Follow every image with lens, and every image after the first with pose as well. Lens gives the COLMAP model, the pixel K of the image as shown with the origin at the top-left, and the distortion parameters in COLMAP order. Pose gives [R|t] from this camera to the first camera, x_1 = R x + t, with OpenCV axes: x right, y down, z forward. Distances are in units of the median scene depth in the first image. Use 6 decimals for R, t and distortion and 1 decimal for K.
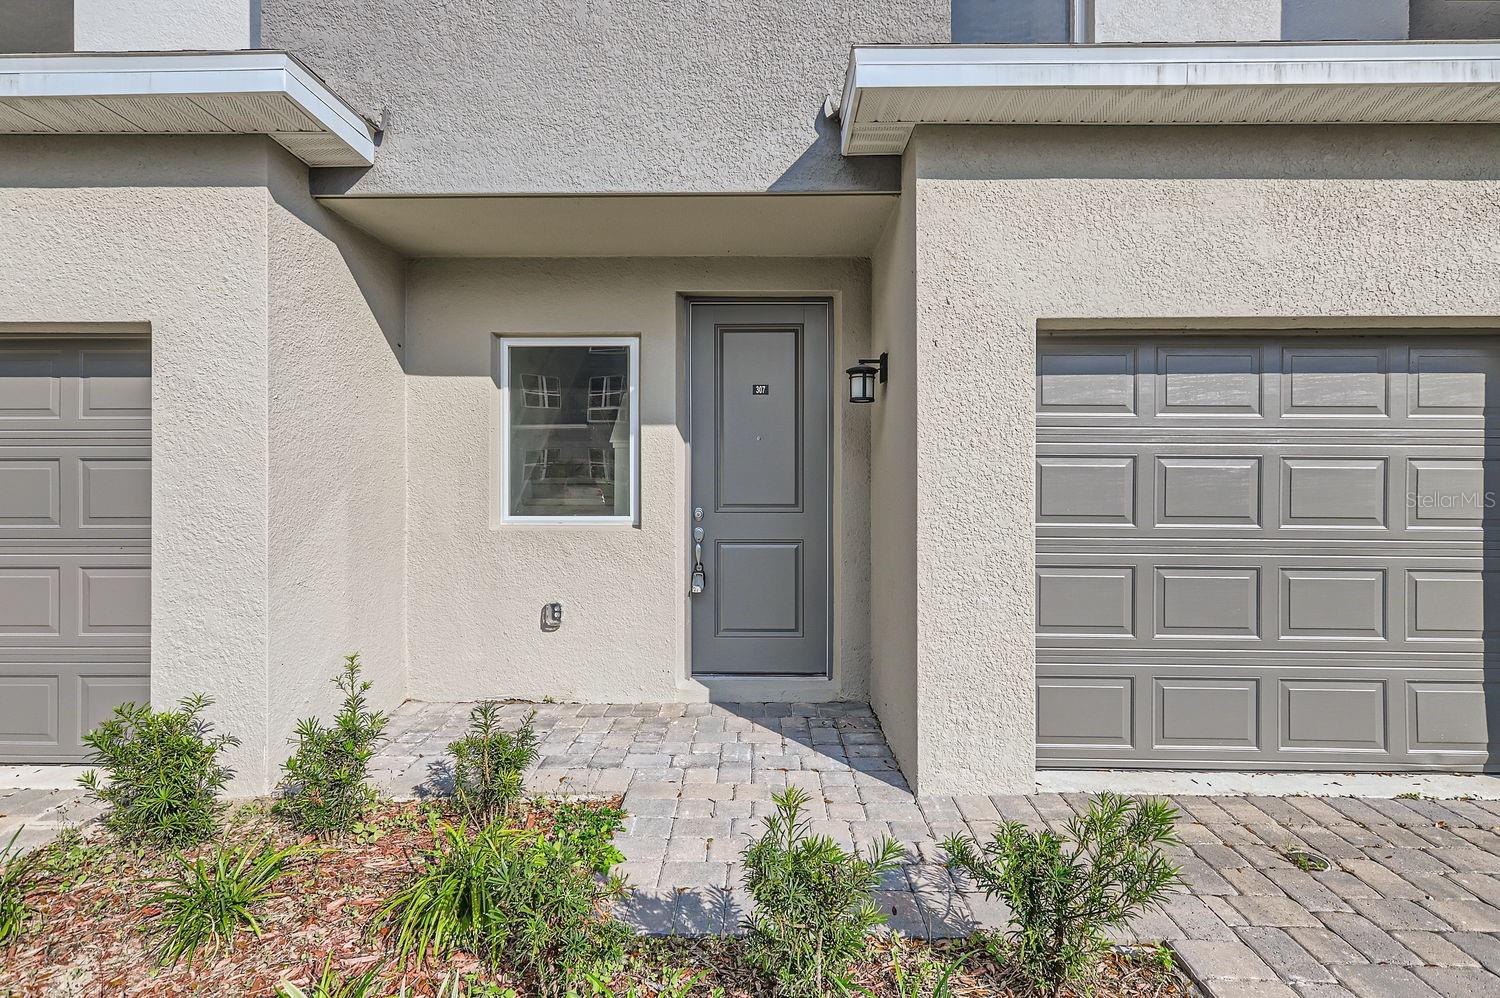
lens RADIAL K [[687.2, 0, 735.1], [0, 687.2, 490.2], [0, 0, 1]] dist [0.003221, 0.000711]
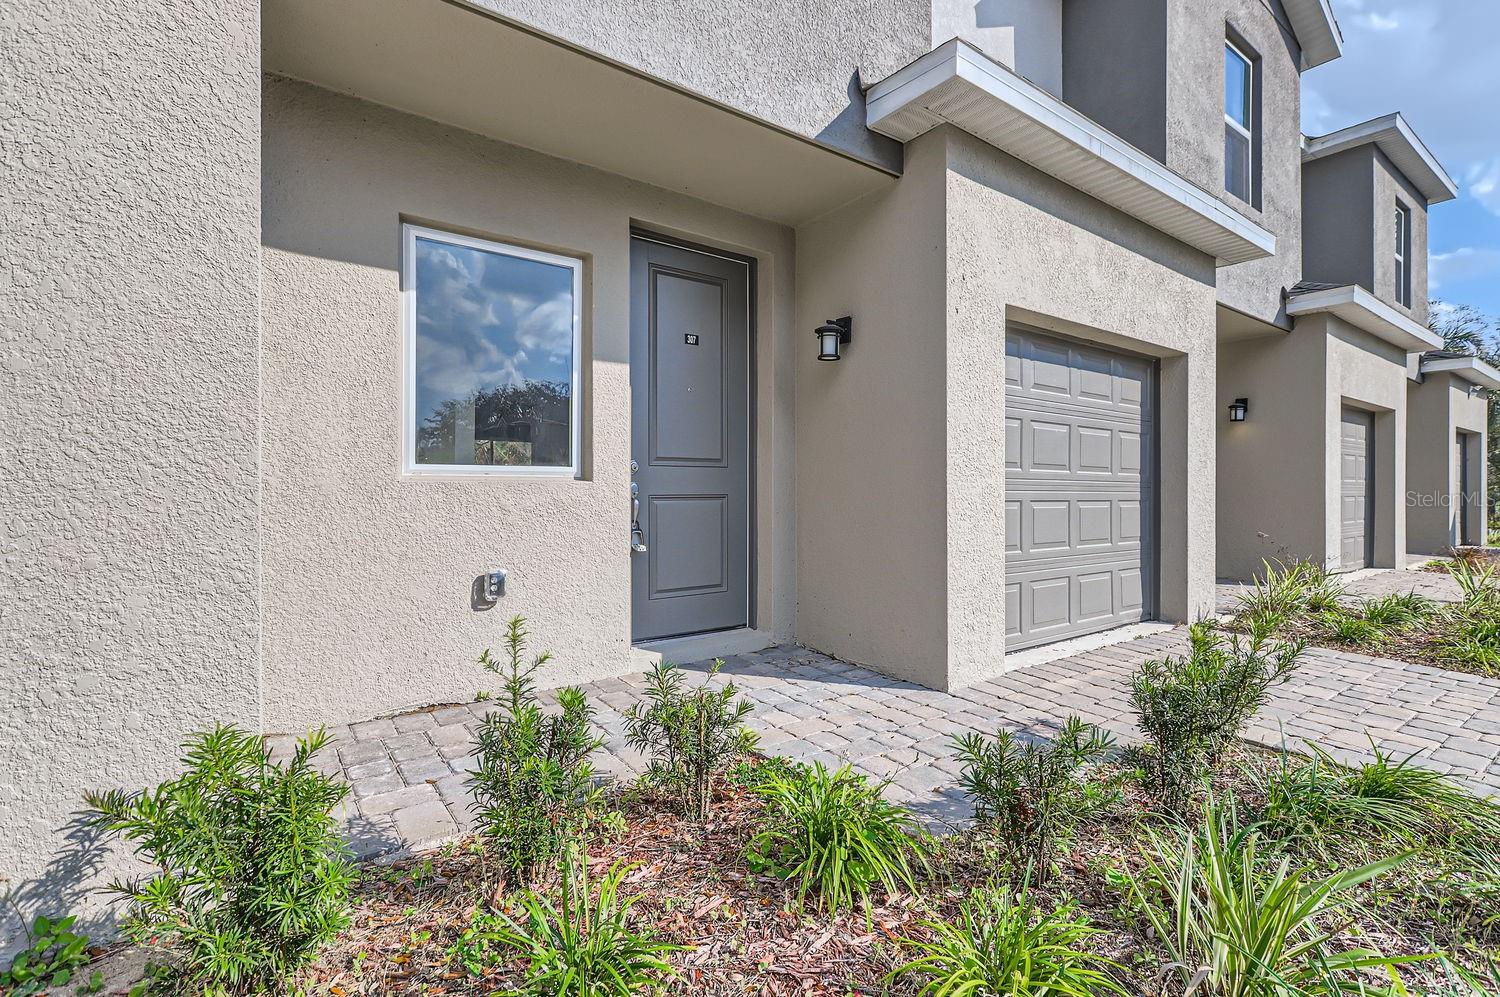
lens RADIAL K [[687.2, 0, 743.6], [0, 687.2, 491.4], [0, 0, 1]] dist [0.003221, 0.000711]
pose [[0.796897, -0.002160, 0.604112, -0.648755], [0.002026, 0.999998, 0.000903, 0.088210], [-0.604112, 0.000504, 0.796899, 0.242985]]
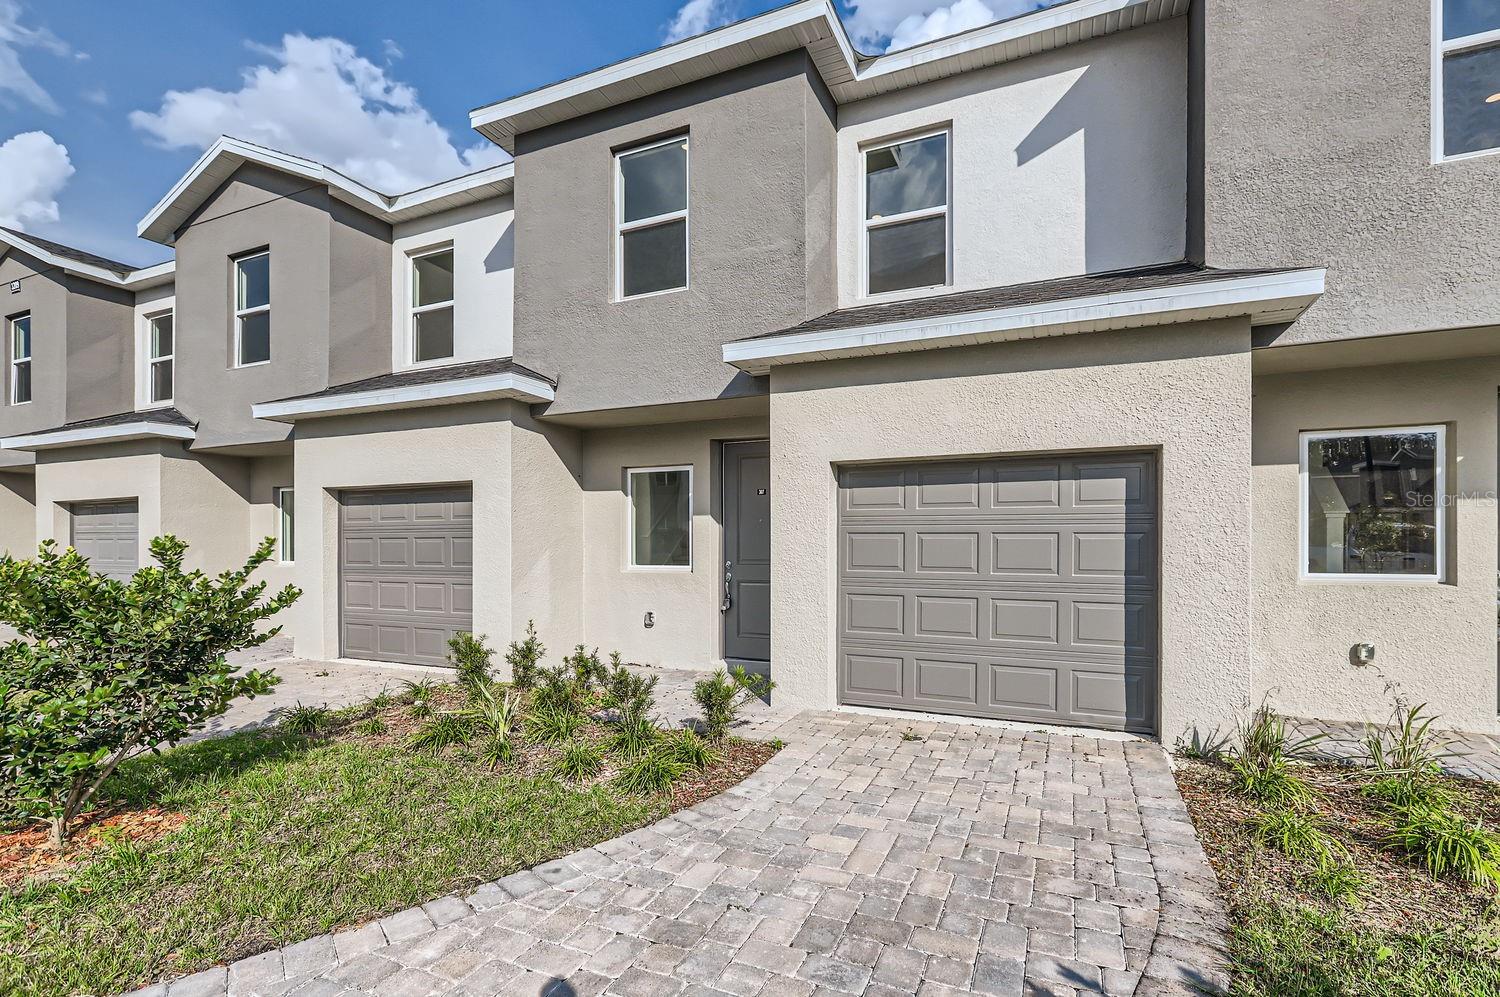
lens RADIAL K [[687.2, 0, 750.7], [0, 687.2, 552.7], [0, 0, 1]] dist [0.003221, 0.000711]
pose [[0.925796, 0.003629, -0.378005, 0.863803], [-0.004136, 0.999991, -0.000529, 0.005261], [0.378000, 0.002053, 0.925803, -0.762595]]
